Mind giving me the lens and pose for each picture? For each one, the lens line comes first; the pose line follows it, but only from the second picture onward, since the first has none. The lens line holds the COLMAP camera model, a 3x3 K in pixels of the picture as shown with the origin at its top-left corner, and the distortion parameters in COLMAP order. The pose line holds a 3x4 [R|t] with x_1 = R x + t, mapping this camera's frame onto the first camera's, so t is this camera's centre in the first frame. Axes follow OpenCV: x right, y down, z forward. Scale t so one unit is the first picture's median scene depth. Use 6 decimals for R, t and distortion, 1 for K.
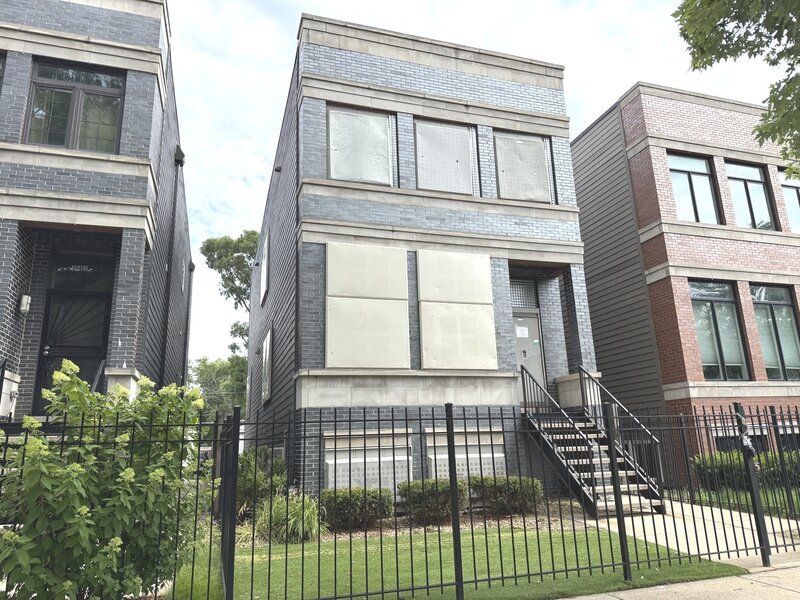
lens RADIAL K [[563.3, 0, 400.0], [0, 563.3, 300.0], [0, 0, 1]] dist [0.063305, -0.081238]
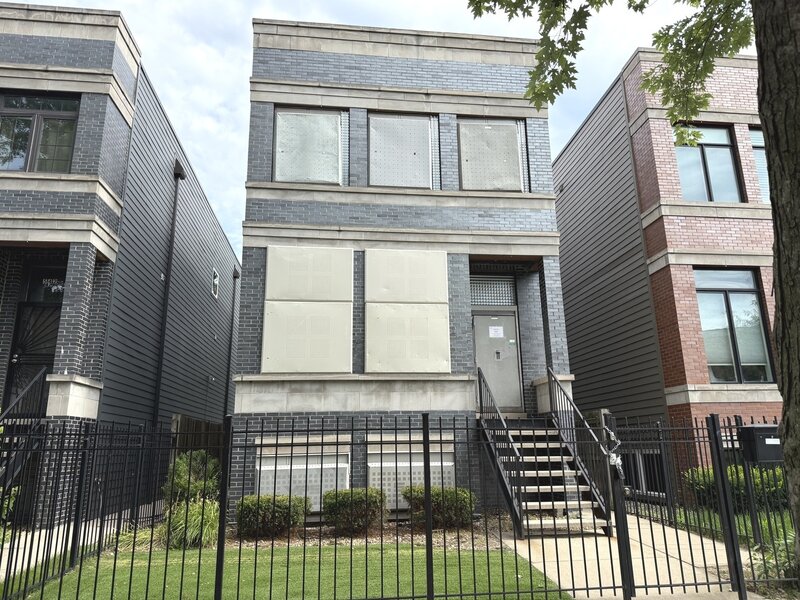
lens RADIAL K [[565.2, 0, 402.0], [0, 565.2, 302.8], [0, 0, 1]] dist [0.048972, -0.062347]
pose [[0.981135, -0.029927, -0.190995, 0.270105], [0.031016, 0.999515, 0.002715, 0.001969], [0.190821, -0.008588, 0.981587, 0.062879]]
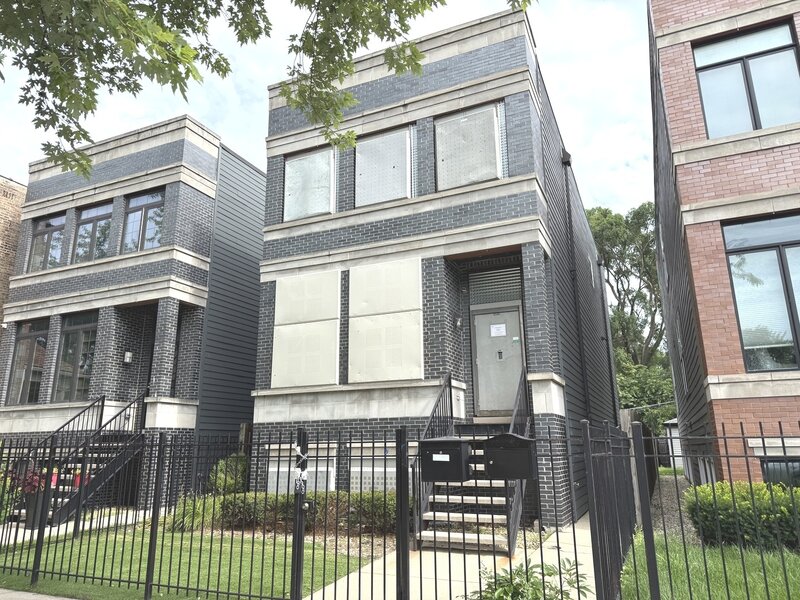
lens RADIAL K [[563.3, 0, 400.0], [0, 563.3, 300.0], [0, 0, 1]] dist [0.063305, -0.081238]
pose [[0.739158, -0.146800, -0.657339, 0.761392], [0.150921, 0.987241, -0.050768, 0.035065], [0.656405, -0.061681, 0.751883, 0.272536]]
